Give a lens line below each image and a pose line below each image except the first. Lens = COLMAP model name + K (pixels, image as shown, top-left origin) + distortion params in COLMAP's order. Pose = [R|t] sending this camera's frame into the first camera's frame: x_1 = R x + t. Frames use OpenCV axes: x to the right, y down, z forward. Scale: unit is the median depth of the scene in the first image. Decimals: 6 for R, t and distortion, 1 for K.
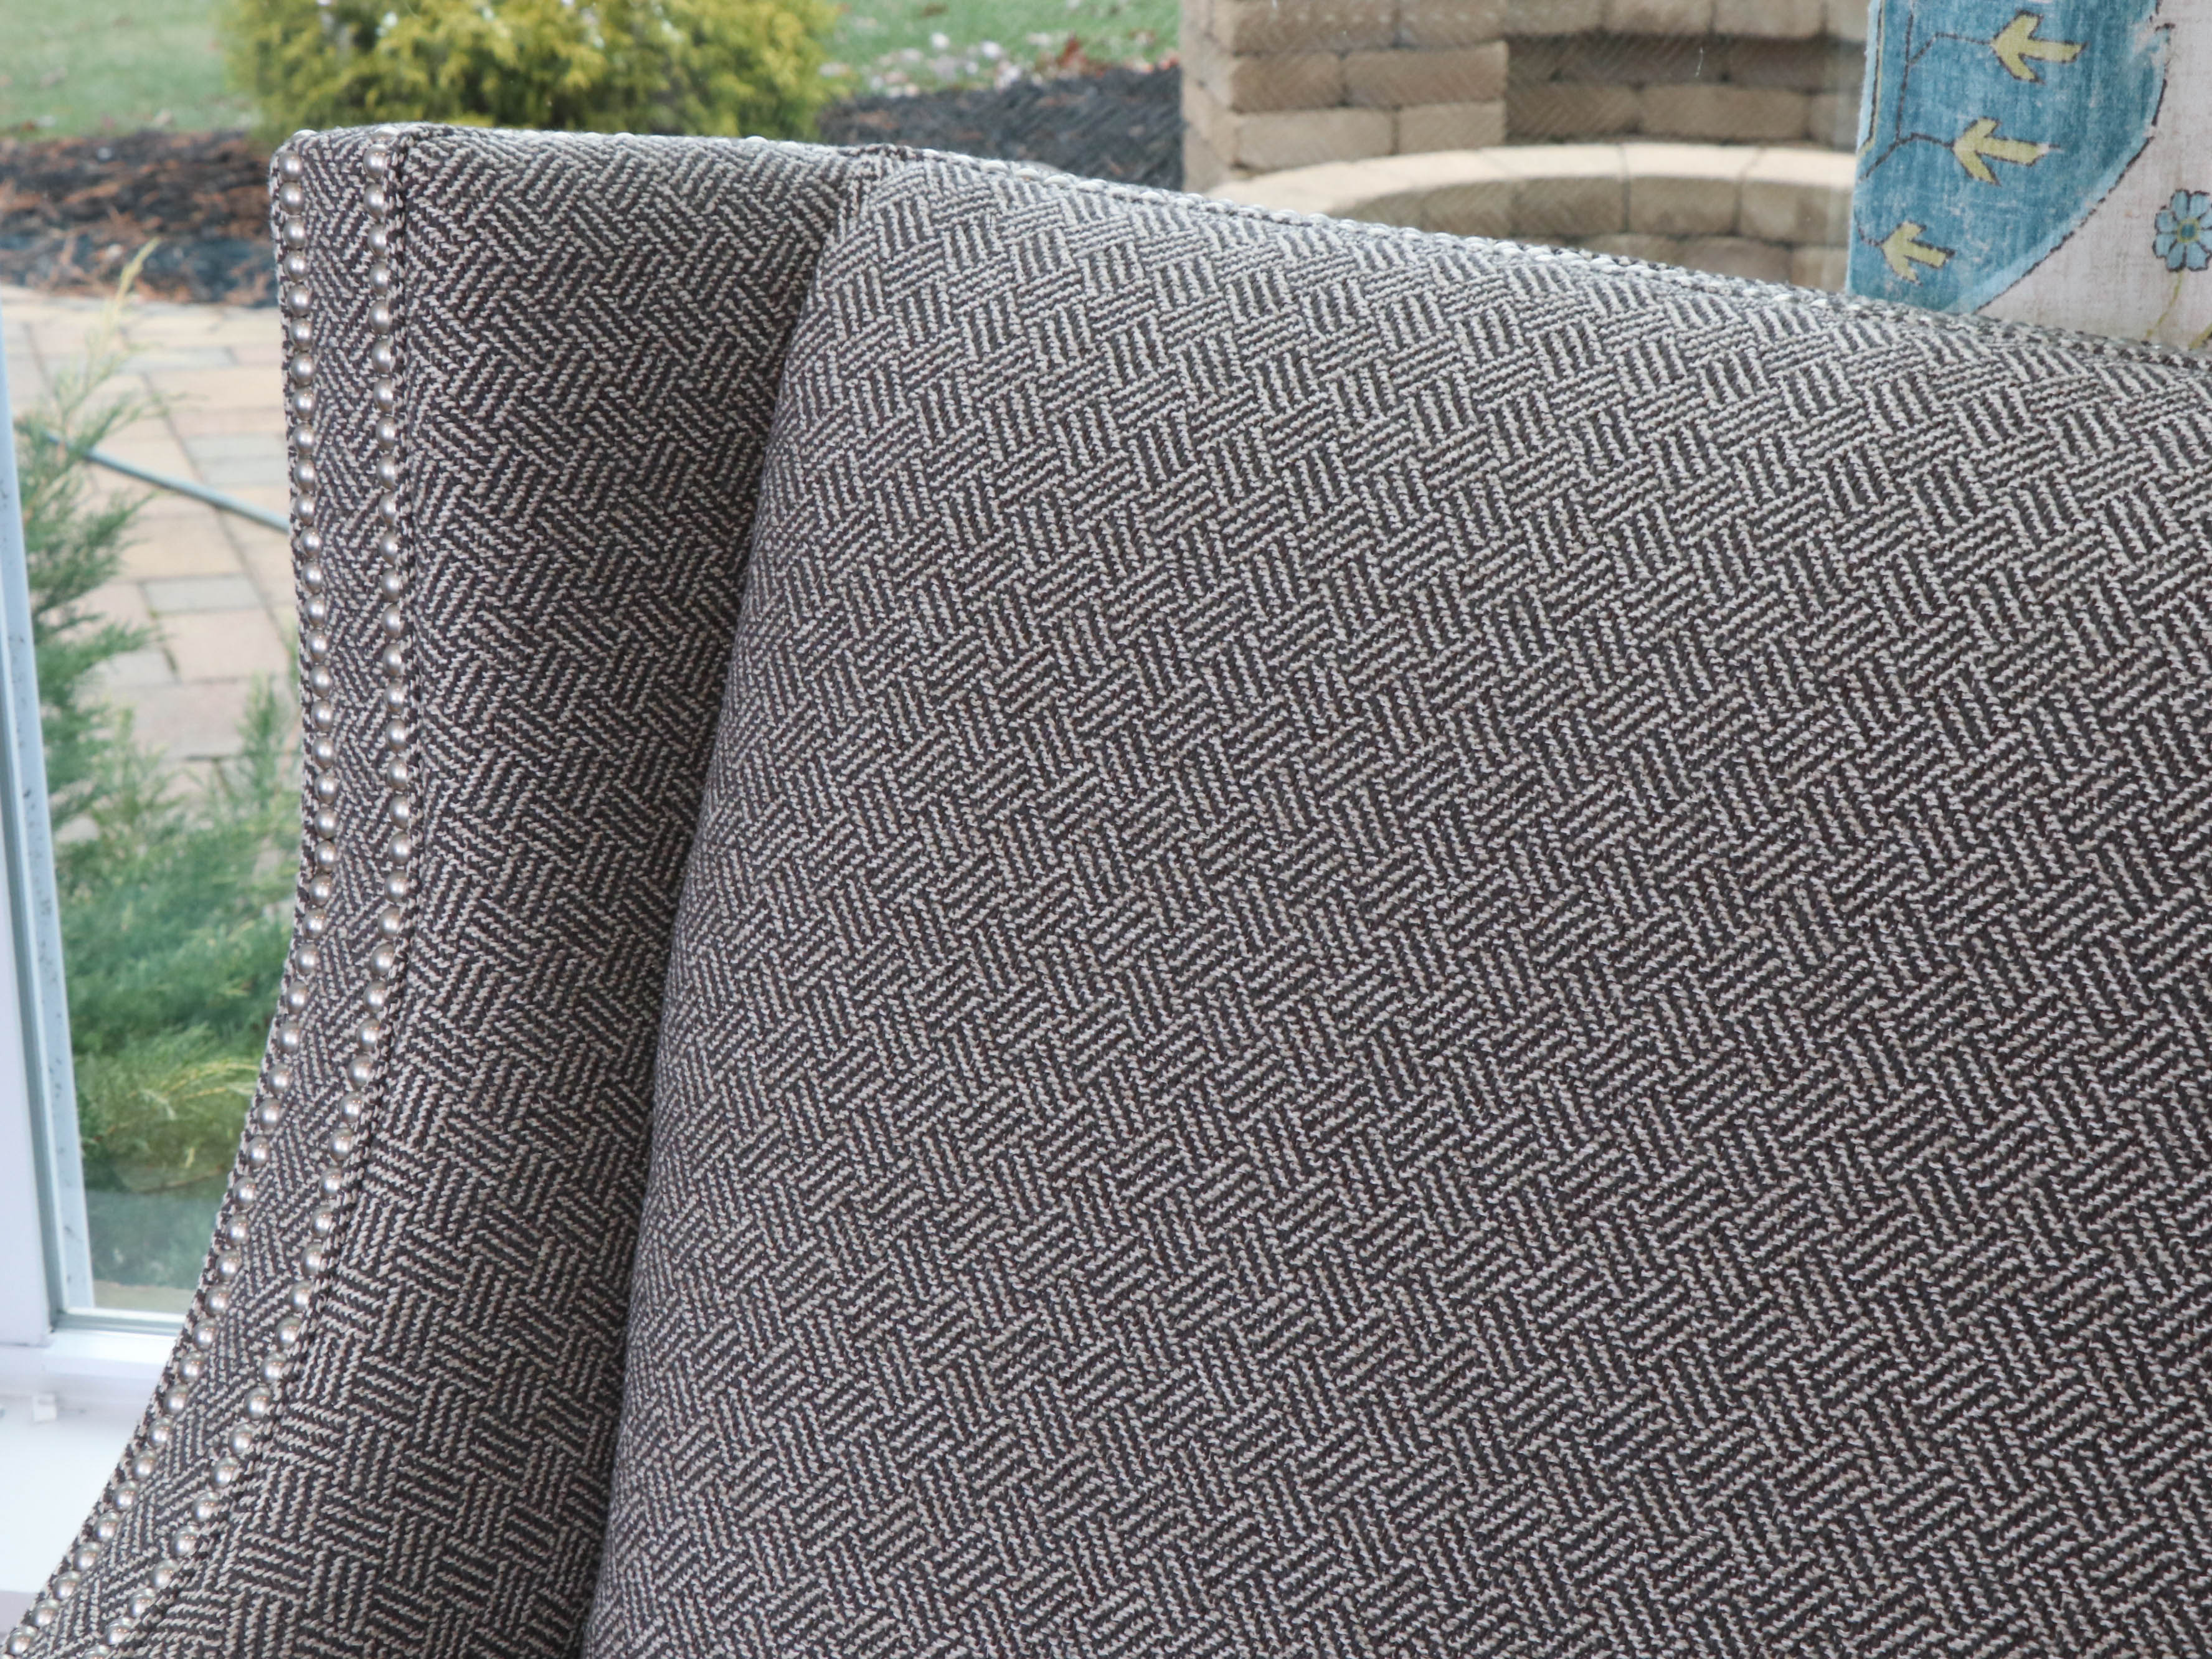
lens RADIAL K [[4196.5, 0, 1106.0], [0, 4196.5, 829.5], [0, 0, 1]] dist [0.058583, -0.195949]
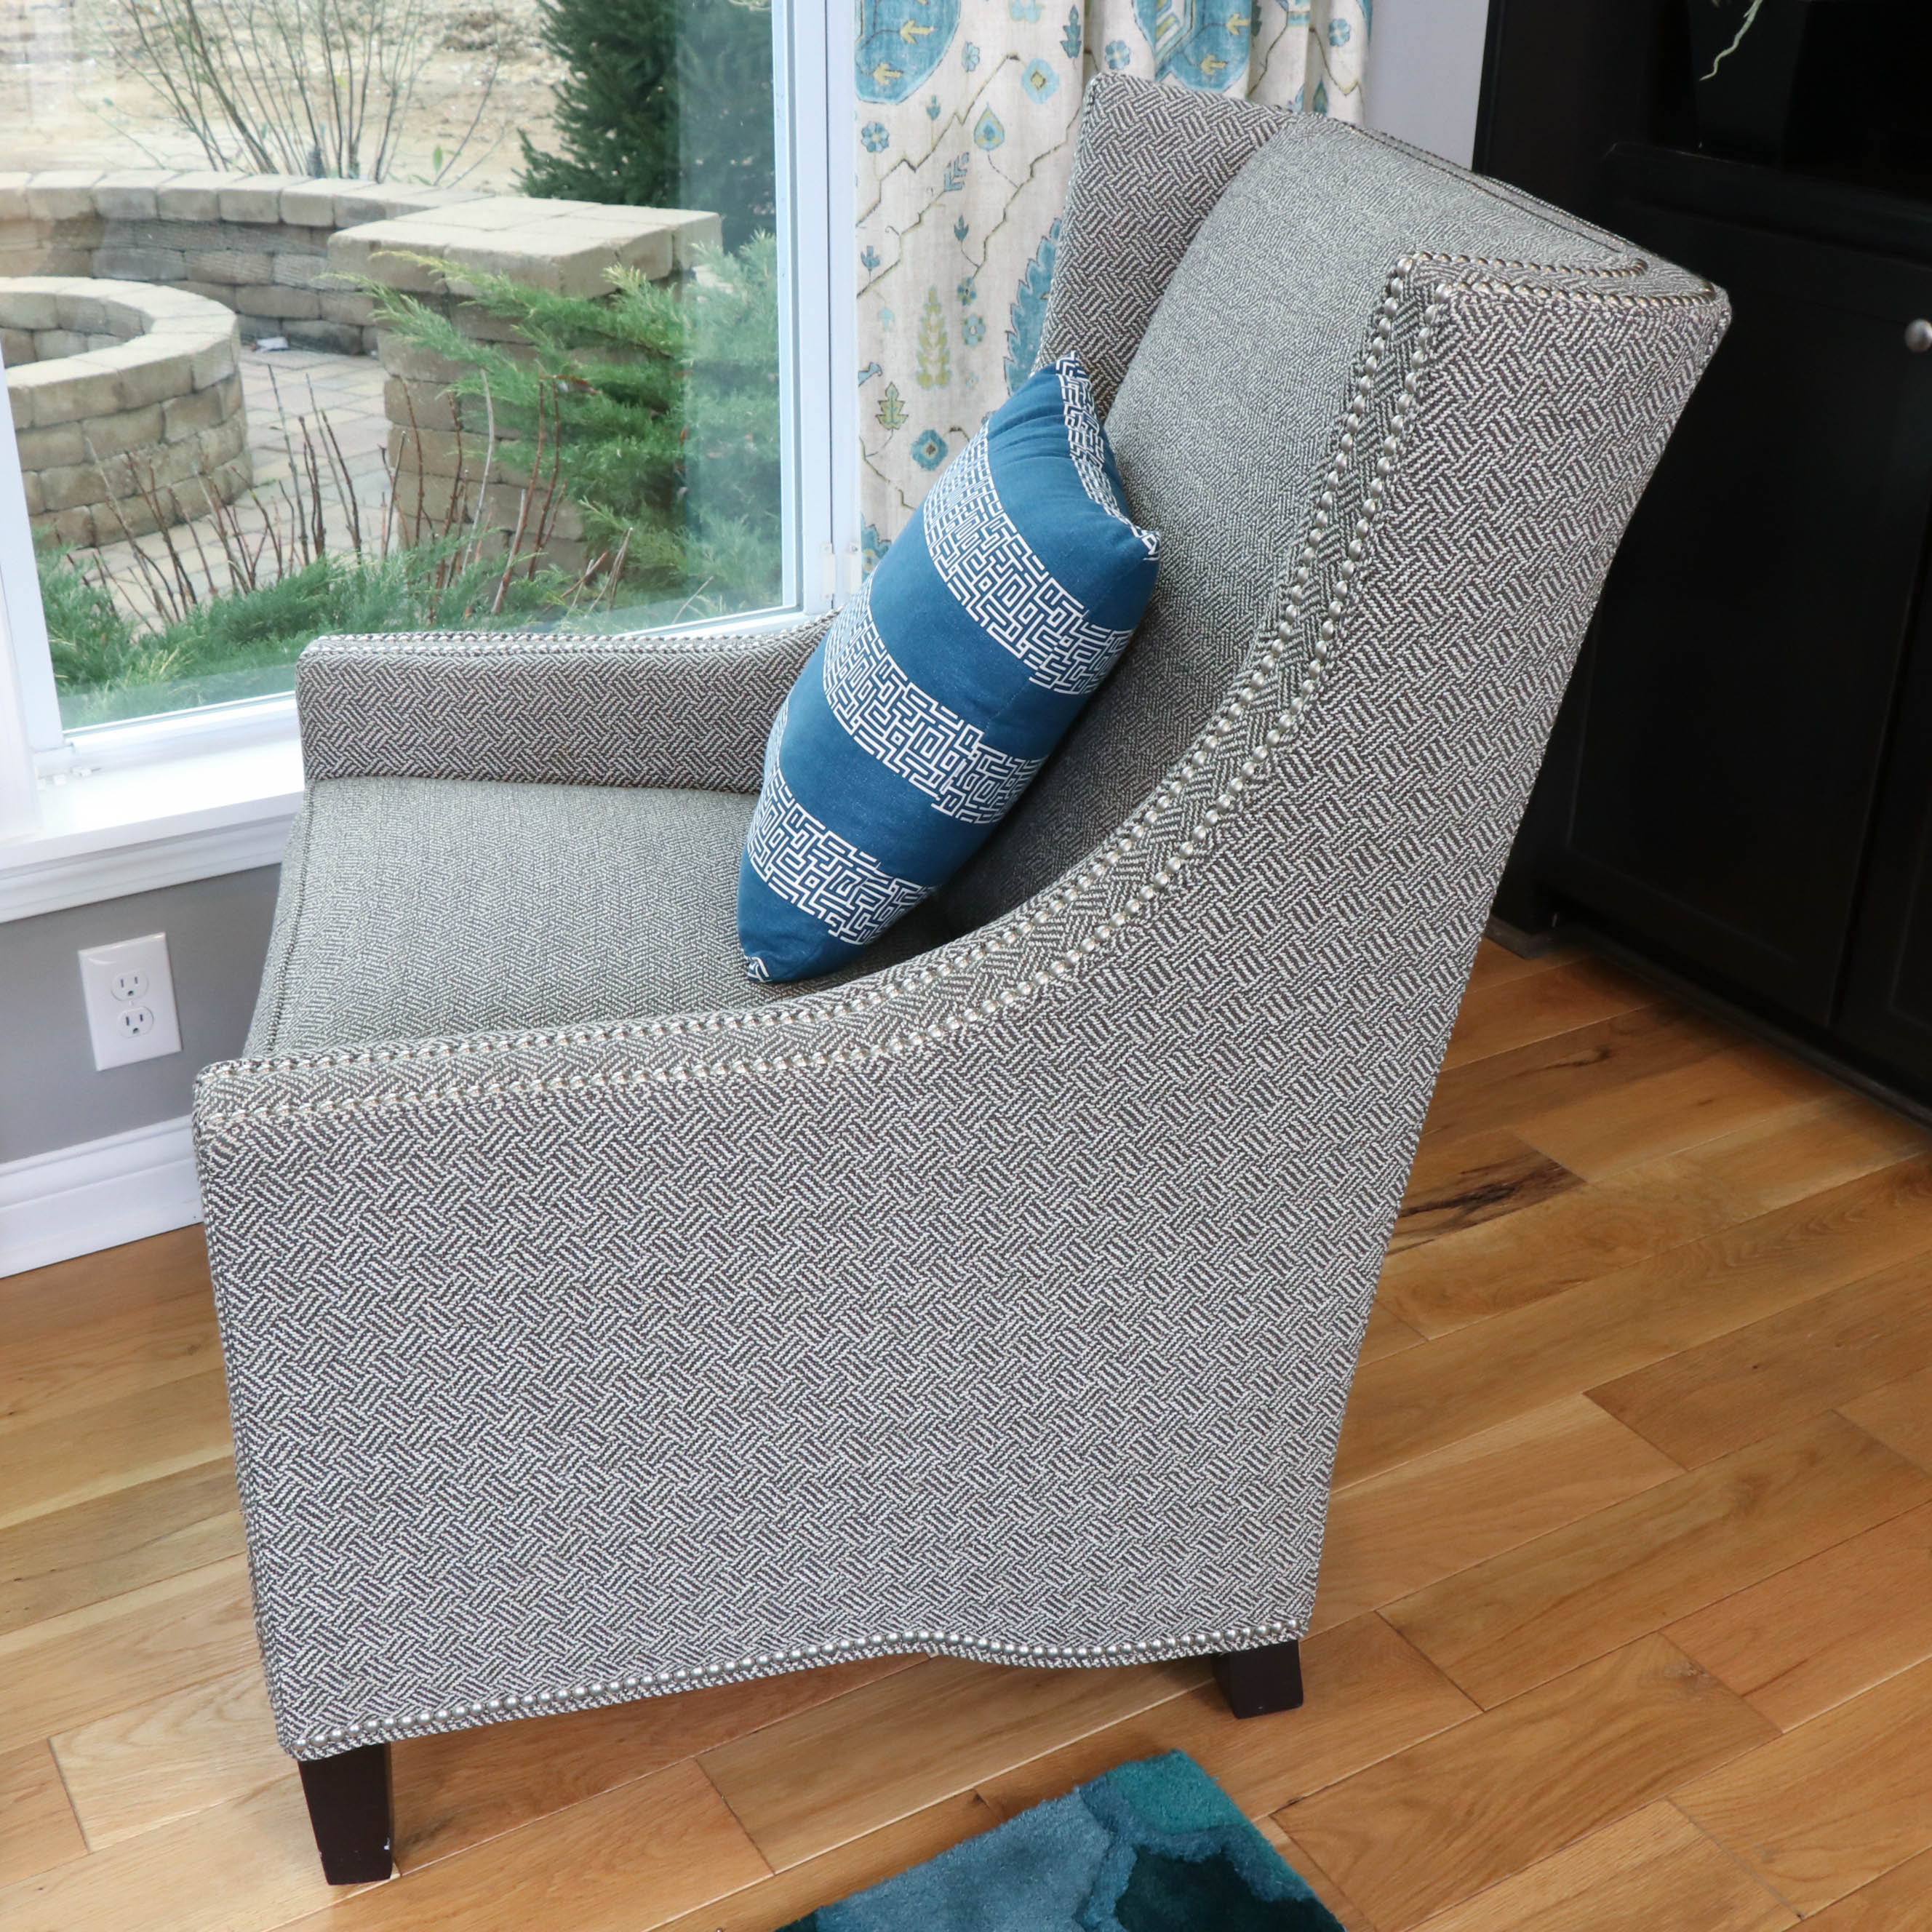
lens RADIAL K [[2466.1, 0, 972.2], [0, 2466.1, 979.7], [0, 0, 1]] dist [-0.021078, 0.024275]
pose [[0.764715, -0.289340, 0.575755, -1.001992], [0.228690, 0.957219, 0.177296, 0.184706], [-0.602422, -0.003911, 0.798168, -0.393249]]
